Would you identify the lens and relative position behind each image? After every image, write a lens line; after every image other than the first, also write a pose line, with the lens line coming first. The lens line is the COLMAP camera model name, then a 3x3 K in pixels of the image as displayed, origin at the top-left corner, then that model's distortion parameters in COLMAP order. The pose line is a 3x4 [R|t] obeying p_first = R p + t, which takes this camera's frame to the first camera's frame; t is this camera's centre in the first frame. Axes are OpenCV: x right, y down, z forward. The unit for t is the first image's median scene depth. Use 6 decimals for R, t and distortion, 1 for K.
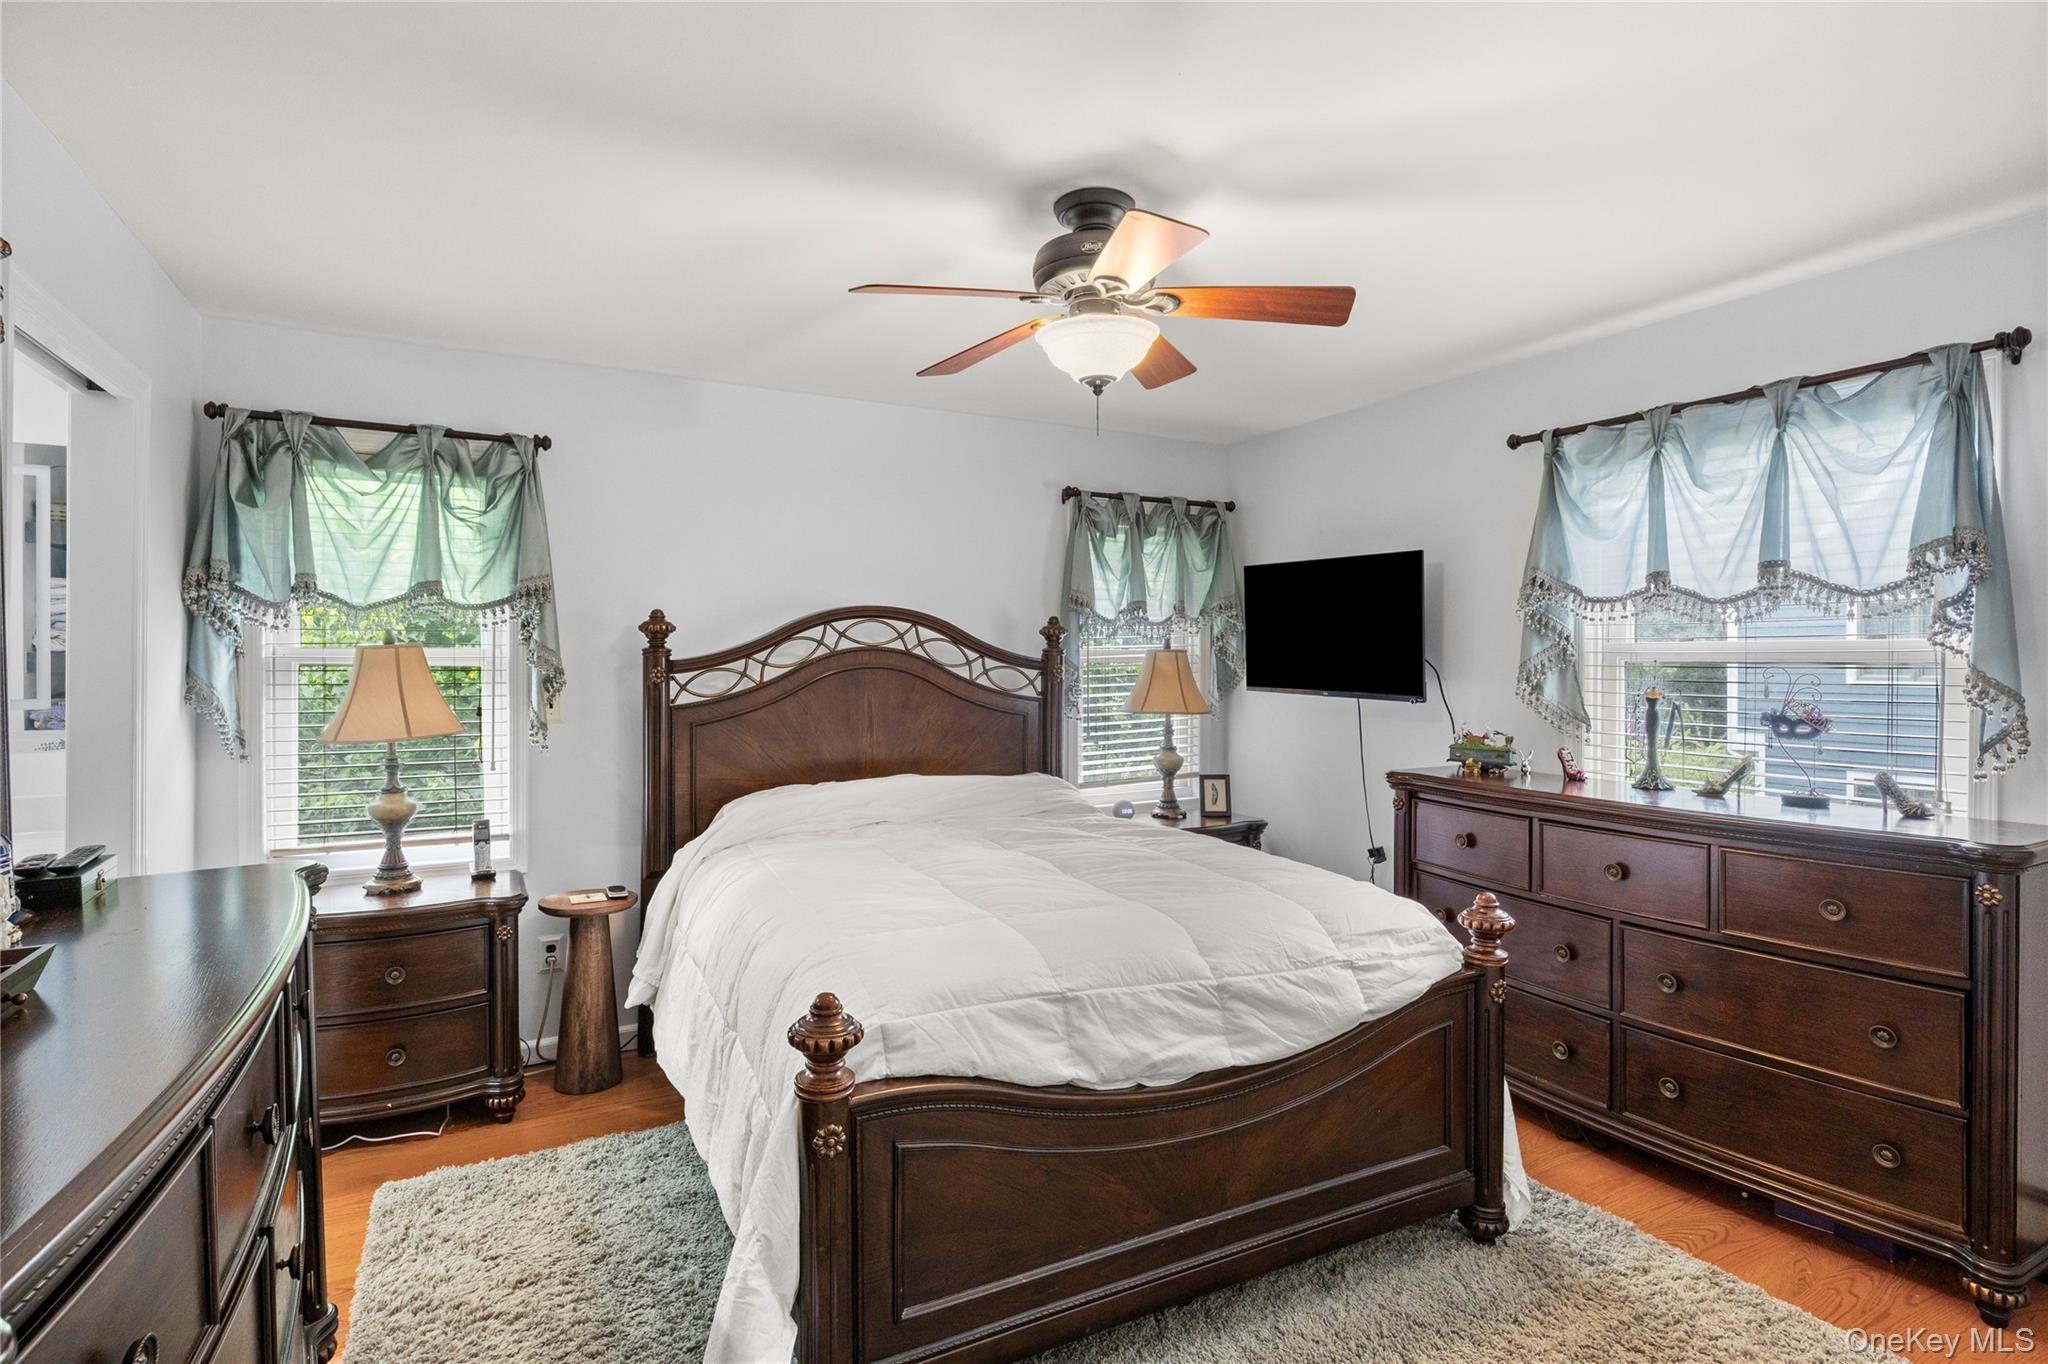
lens RADIAL K [[1024.3, 0, 1022.9], [0, 1024.3, 658.5], [0, 0, 1]] dist [-0.001686, -0.000371]
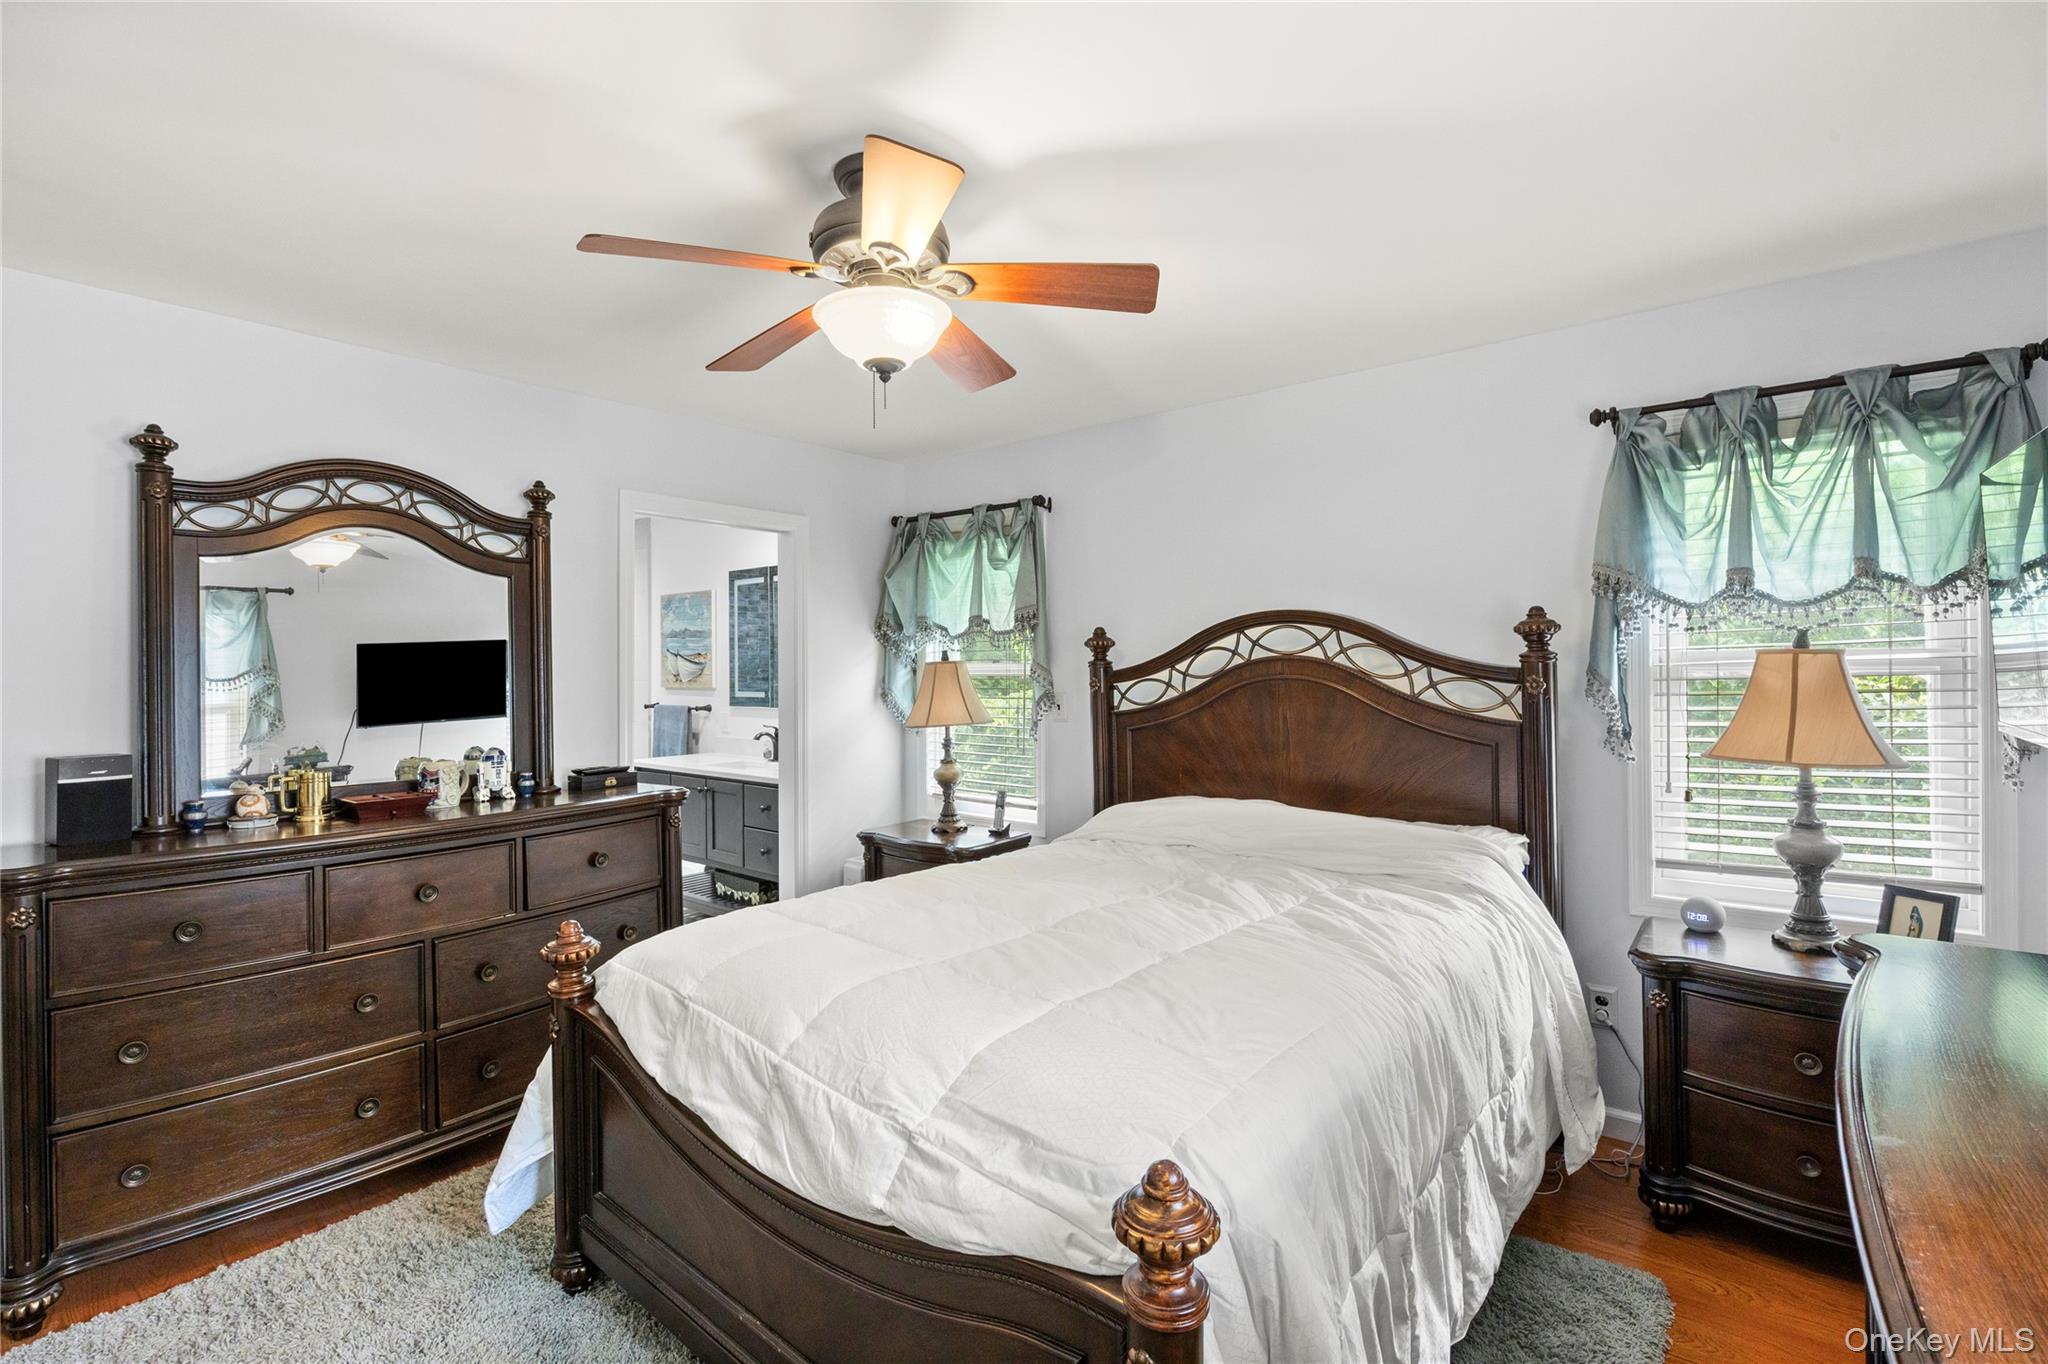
lens RADIAL K [[927.1, 0, 1033.8], [0, 927.1, 661.0], [0, 0, 1]] dist [-0.015847, 0.000399]
pose [[0.380814, -0.008642, -0.924611, 0.541811], [0.009700, 0.999939, -0.005351, -0.004773], [0.924601, -0.006931, 0.380875, 0.504053]]
